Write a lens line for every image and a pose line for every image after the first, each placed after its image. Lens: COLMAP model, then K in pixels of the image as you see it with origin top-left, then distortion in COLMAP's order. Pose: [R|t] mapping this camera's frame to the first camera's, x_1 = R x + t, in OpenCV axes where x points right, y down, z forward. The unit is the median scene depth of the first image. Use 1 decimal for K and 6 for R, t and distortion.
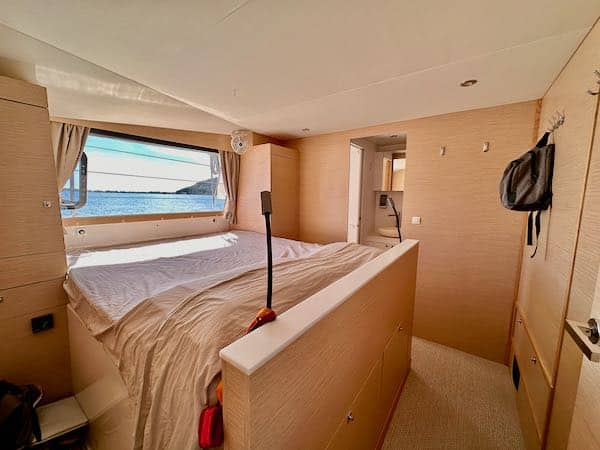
lens RADIAL K [[239.1, 0, 300.0], [0, 239.1, 225.0], [0, 0, 1]] dist [-0.000793, 0.000288]
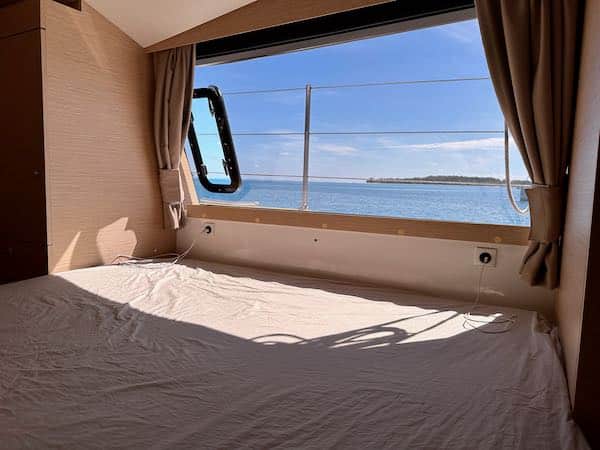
lens RADIAL K [[425.0, 0, 300.0], [0, 425.0, 225.0], [0, 0, 1]] dist [0.008160, -0.001936]
pose [[0.128282, 0.087158, -0.987900, 0.120543], [-0.146814, 0.986824, 0.067999, -0.065675], [0.980811, 0.136315, 0.139388, 0.798529]]
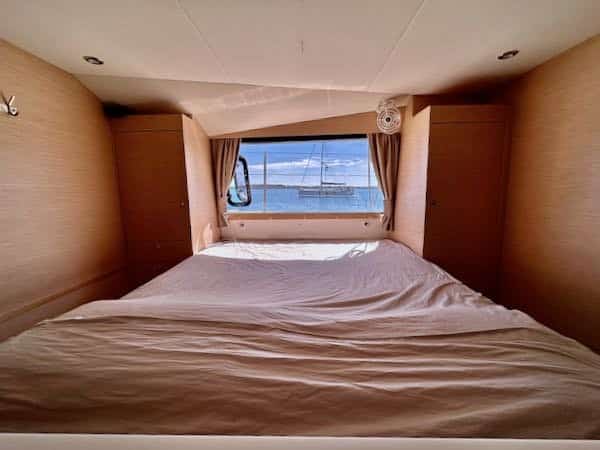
lens RADIAL K [[249.6, 0, 300.0], [0, 249.6, 225.0], [0, 0, 1]] dist [-0.001264, -0.000049]
pose [[0.574125, 0.088586, -0.813961, 0.223800], [-0.078368, 0.995511, 0.053068, -0.047442], [0.815008, 0.033320, 0.578490, 0.371355]]
